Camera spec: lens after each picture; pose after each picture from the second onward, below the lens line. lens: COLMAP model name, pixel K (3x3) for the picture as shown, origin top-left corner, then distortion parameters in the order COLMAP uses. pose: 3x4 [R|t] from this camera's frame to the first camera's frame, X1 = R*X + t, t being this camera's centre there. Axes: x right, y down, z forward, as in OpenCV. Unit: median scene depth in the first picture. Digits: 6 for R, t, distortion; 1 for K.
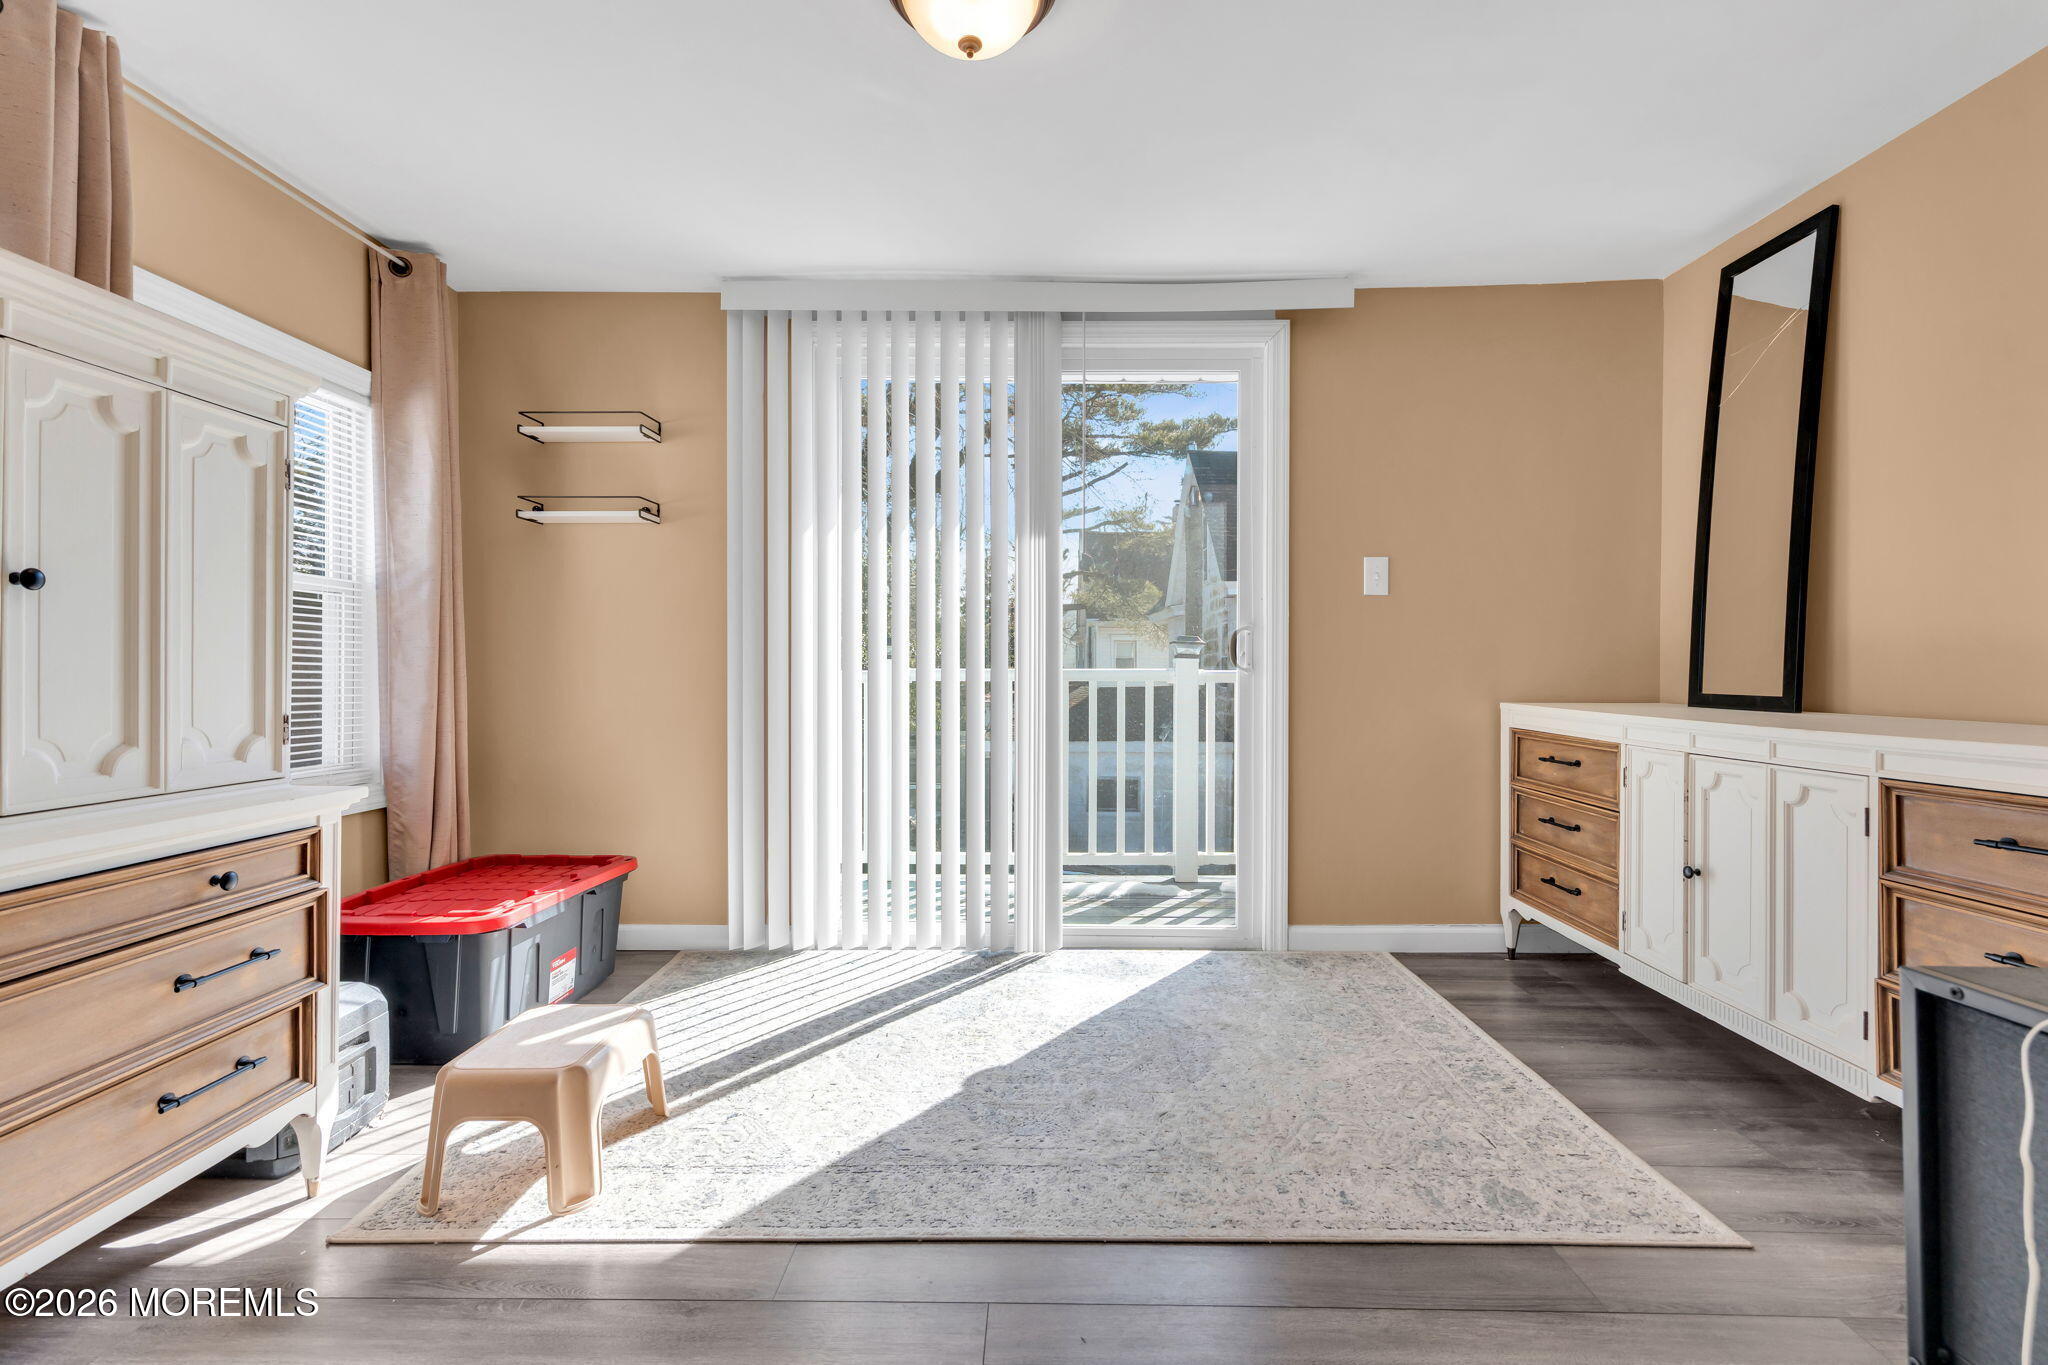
lens RADIAL K [[926.7, 0, 1024.0], [0, 926.7, 682.5], [0, 0, 1]] dist [-0.001228, -0.000080]
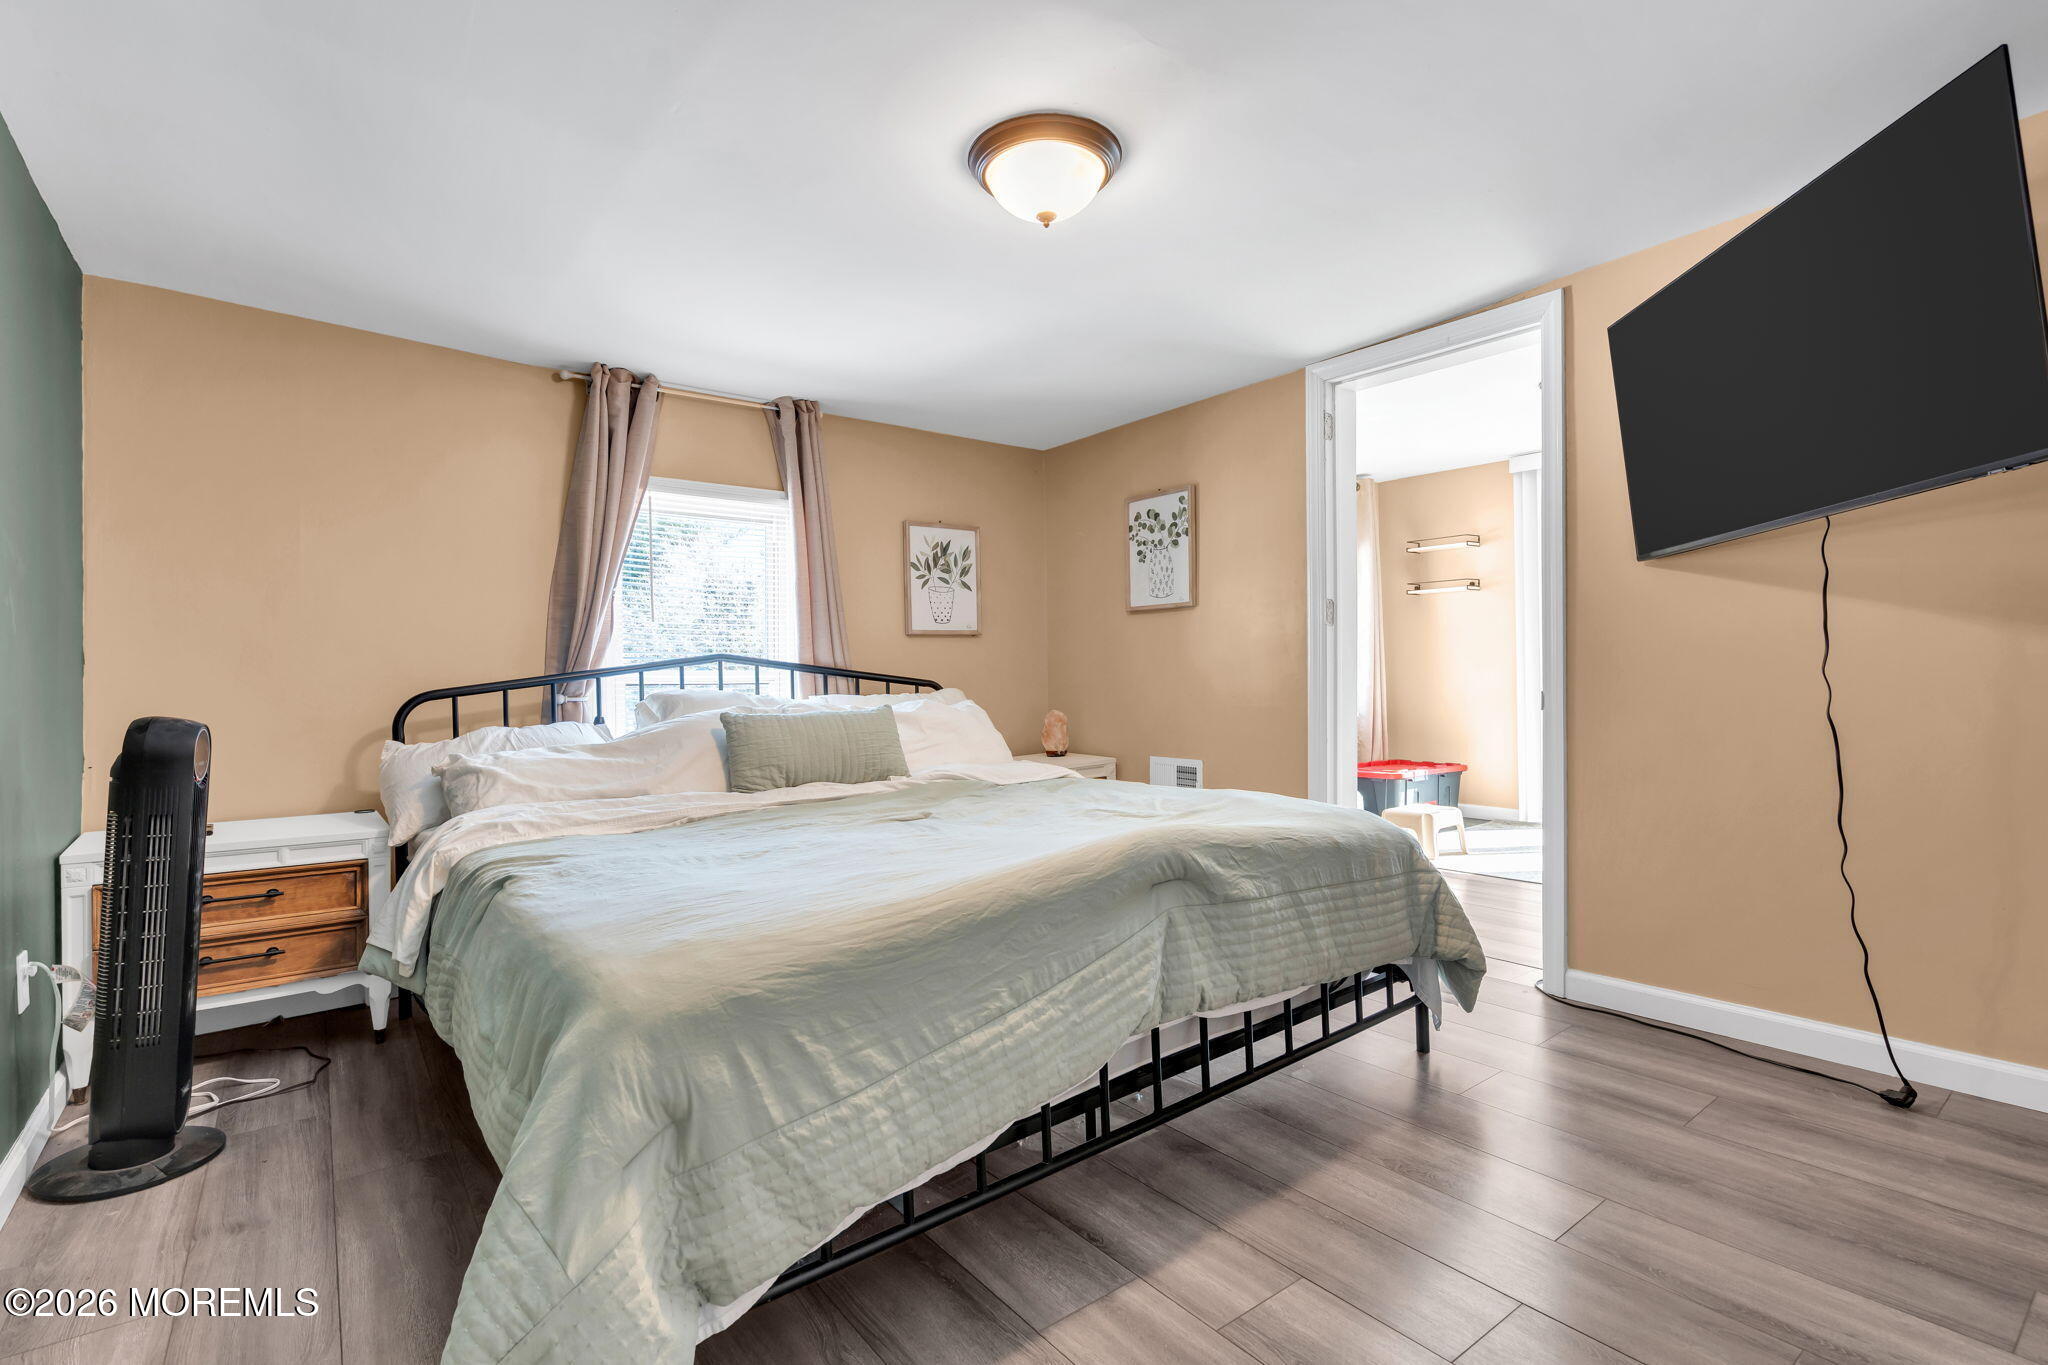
lens RADIAL K [[926.7, 0, 1024.0], [0, 926.7, 682.5], [0, 0, 1]] dist [-0.001228, -0.000080]
pose [[0.618499, -0.011492, -0.785701, 0.539763], [0.015884, 0.999872, -0.002121, 0.005587], [0.785625, -0.011168, 0.618602, -0.941377]]
